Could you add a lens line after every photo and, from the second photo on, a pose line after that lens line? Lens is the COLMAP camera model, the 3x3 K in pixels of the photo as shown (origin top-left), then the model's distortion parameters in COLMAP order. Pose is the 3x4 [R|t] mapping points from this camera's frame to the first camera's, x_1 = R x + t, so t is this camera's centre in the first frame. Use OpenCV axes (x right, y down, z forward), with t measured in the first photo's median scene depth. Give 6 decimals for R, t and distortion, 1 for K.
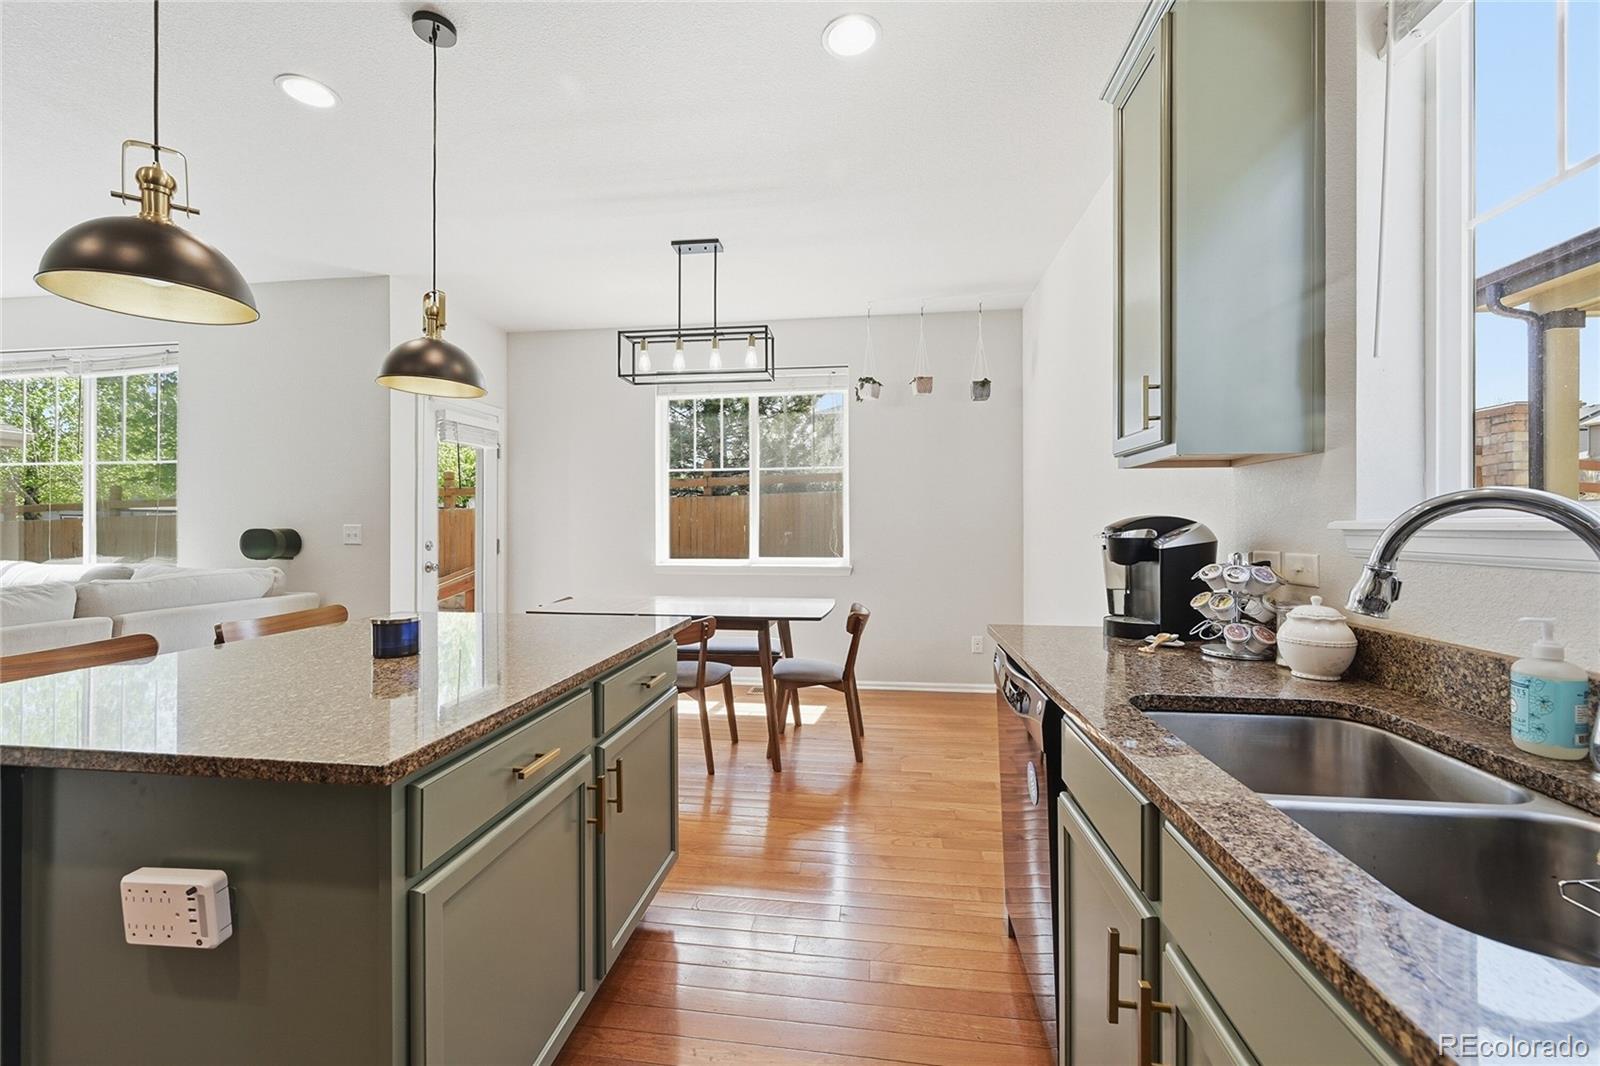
lens RADIAL K [[636.6, 0, 799.4], [0, 636.6, 533.7], [0, 0, 1]] dist [-0.001900, -0.000225]
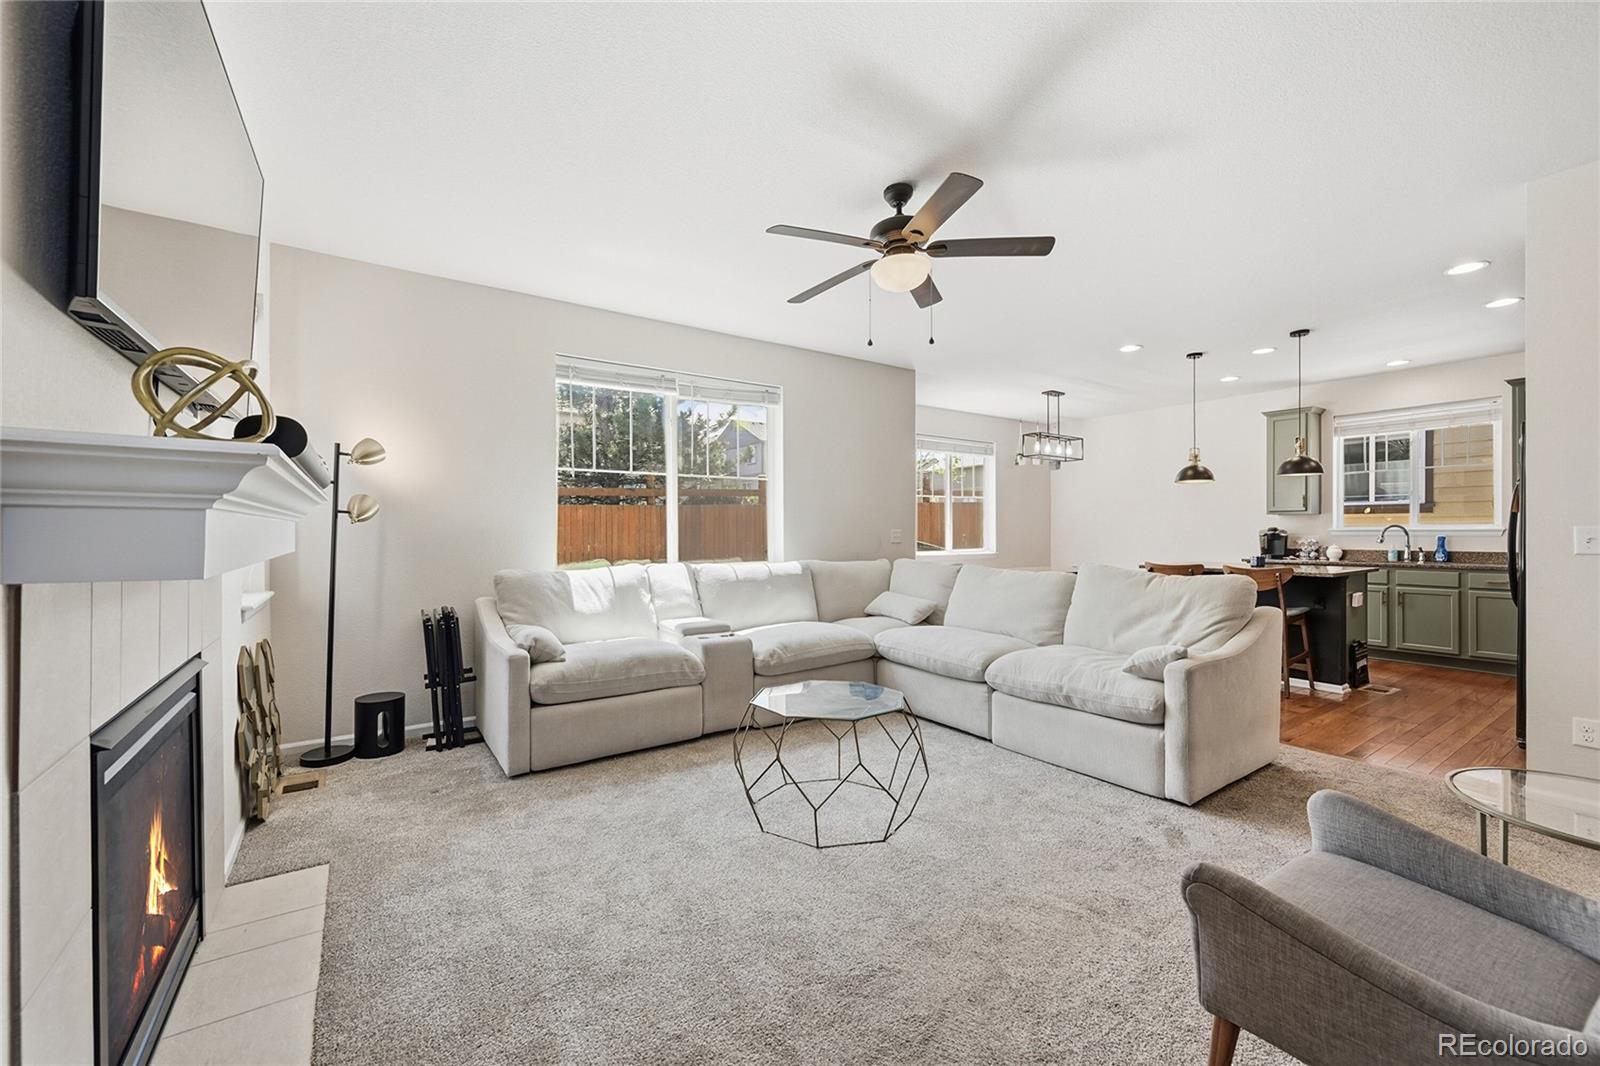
lens RADIAL K [[637.3, 0, 804.2], [0, 637.3, 531.4], [0, 0, 1]] dist [0.001099, 0.001161]
pose [[0.736407, -0.002712, 0.676533, -2.131576], [0.010692, 0.999914, -0.007630, -0.002435], [-0.676454, 0.012852, 0.736373, 0.039951]]
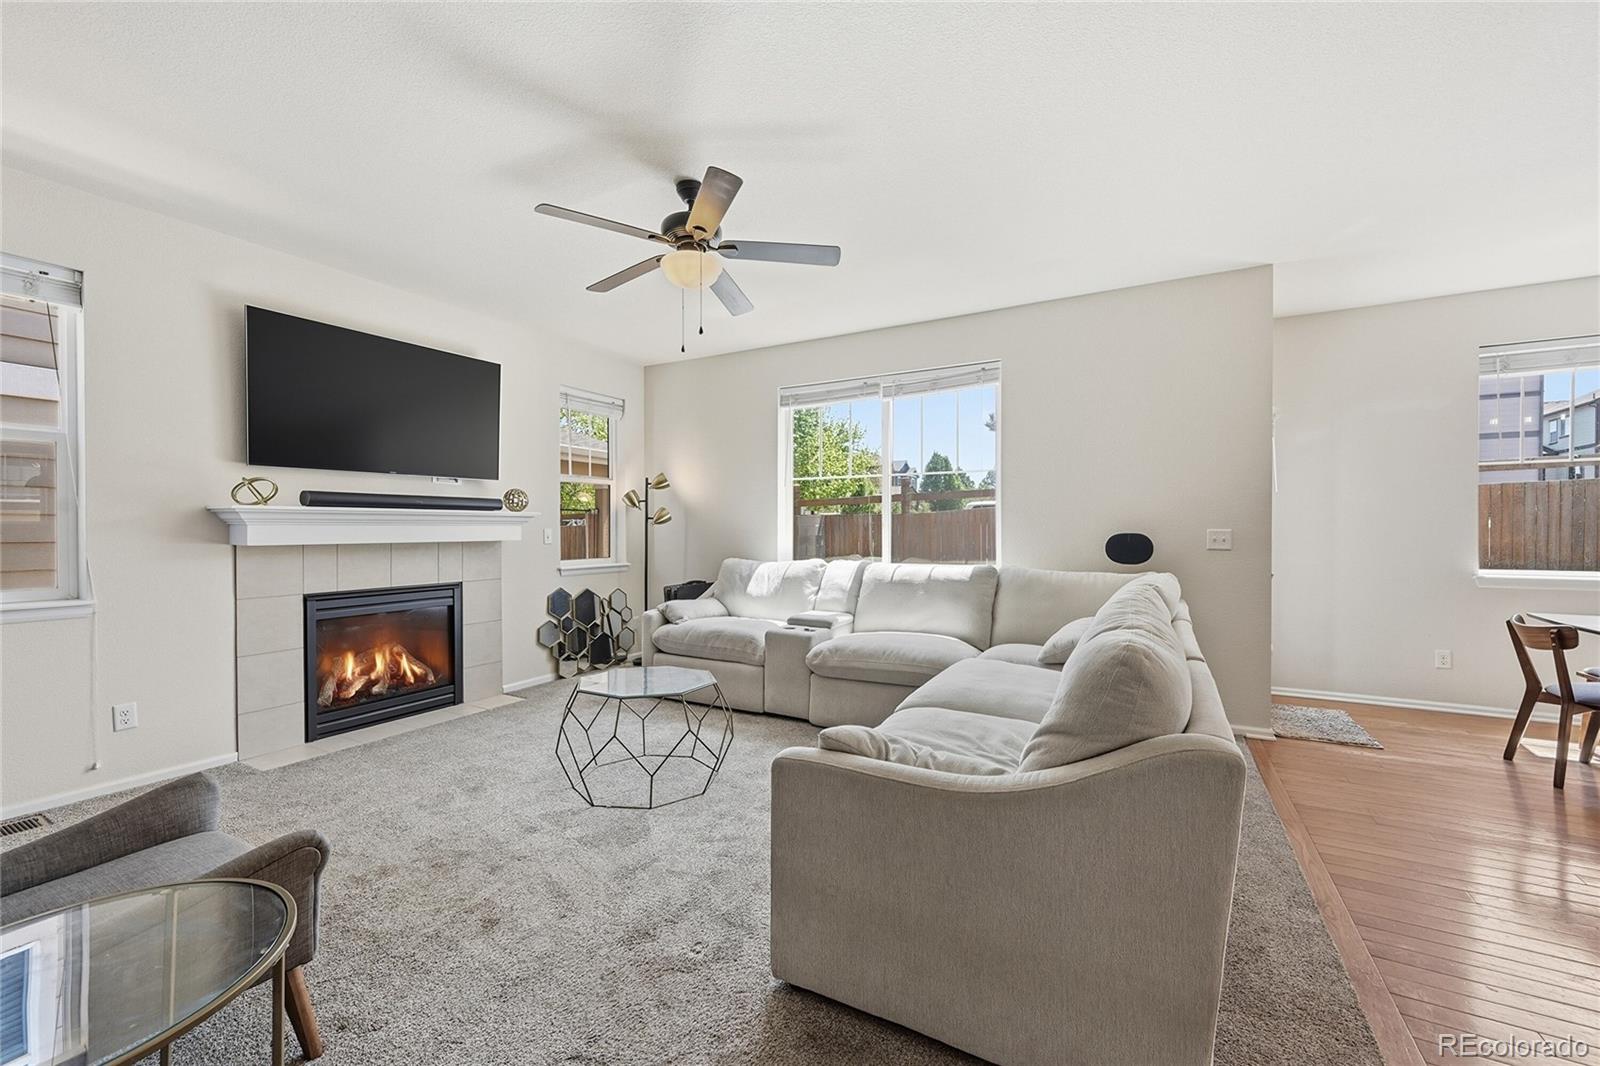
lens RADIAL K [[637.3, 0, 799.4], [0, 637.3, 533.9], [0, 0, 1]] dist [0.001099, 0.001161]
pose [[0.931366, 0.000959, -0.364083, -1.061430], [-0.002340, 0.999992, -0.003353, -0.002370], [0.364076, 0.003974, 0.931361, -0.145623]]
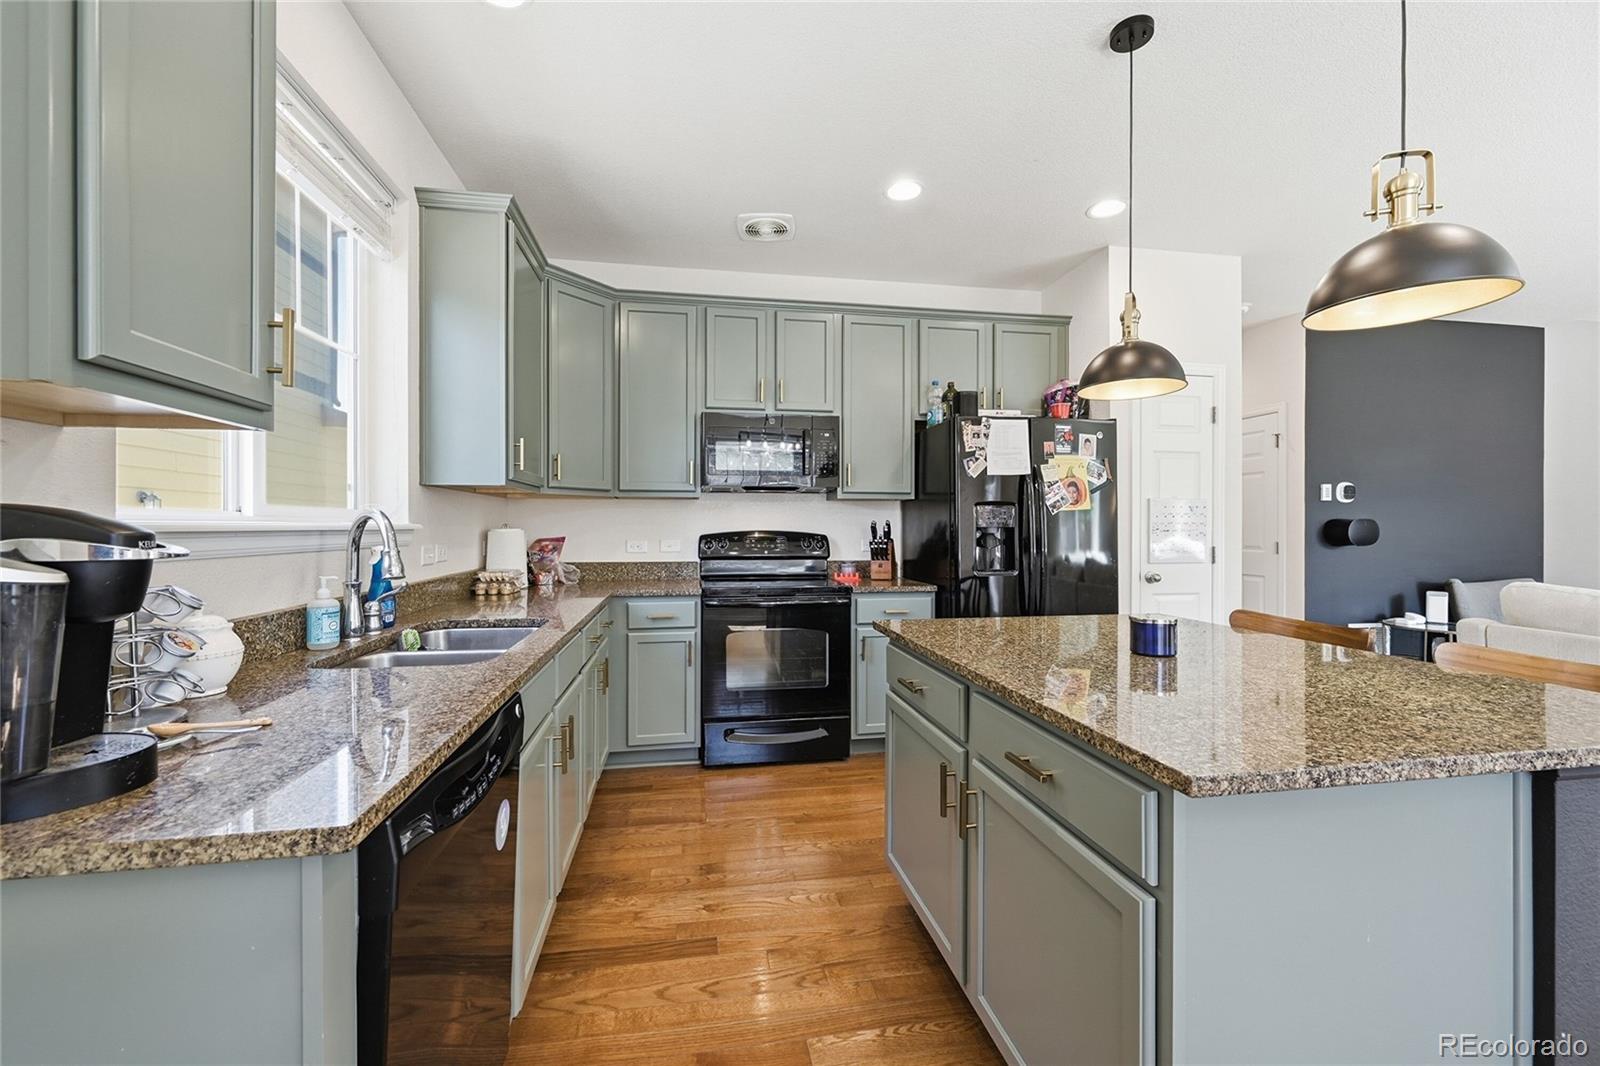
lens RADIAL K [[636.6, 0, 790.4], [0, 636.6, 528.6], [0, 0, 1]] dist [-0.001900, -0.000225]
pose [[-0.958796, -0.001330, -0.284091, 0.096127], [-0.004436, 0.999937, 0.010287, -0.009465], [0.284060, 0.011123, -0.958742, 0.804324]]
